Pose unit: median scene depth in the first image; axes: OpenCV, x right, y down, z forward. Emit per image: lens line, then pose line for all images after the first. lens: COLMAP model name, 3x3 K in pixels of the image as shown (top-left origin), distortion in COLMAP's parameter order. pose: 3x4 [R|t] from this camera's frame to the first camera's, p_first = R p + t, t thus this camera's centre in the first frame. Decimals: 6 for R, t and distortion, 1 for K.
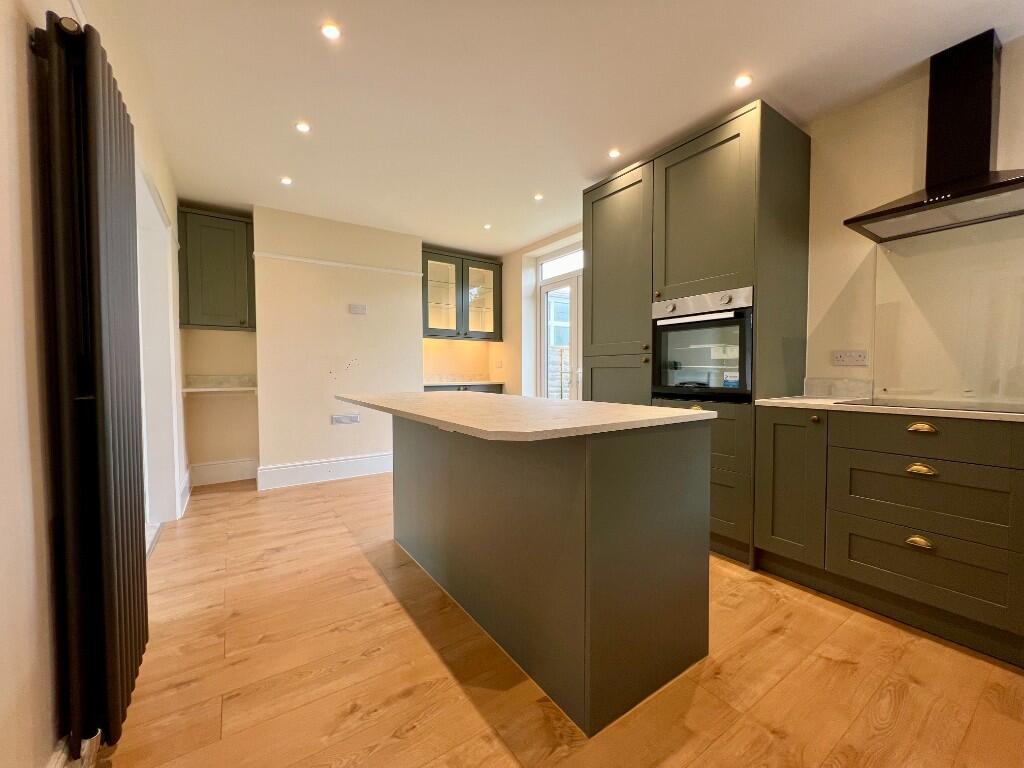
lens RADIAL K [[413.8, 0, 509.1], [0, 413.8, 383.8], [0, 0, 1]] dist [0.002340, 0.000063]
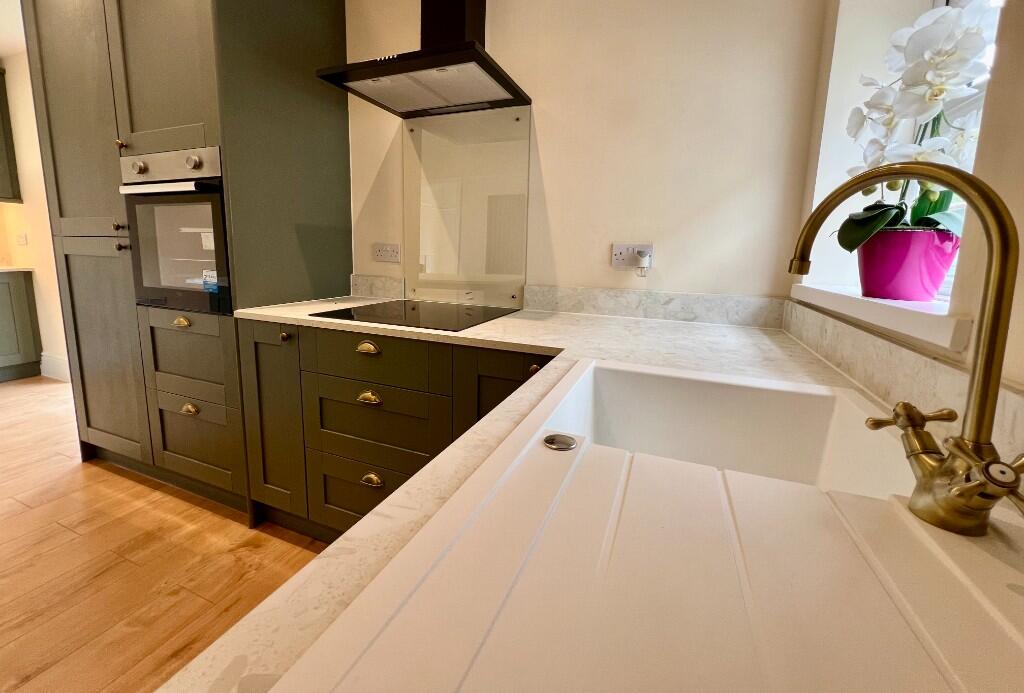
lens RADIAL K [[414.2, 0, 510.6], [0, 414.2, 306.7], [0, 0, 1]] dist [-0.000720, -0.000016]
pose [[0.832651, -0.052092, 0.551342, 0.501384], [-0.010446, 0.993912, 0.109683, -0.043493], [-0.553699, -0.097087, 0.827038, 0.112774]]
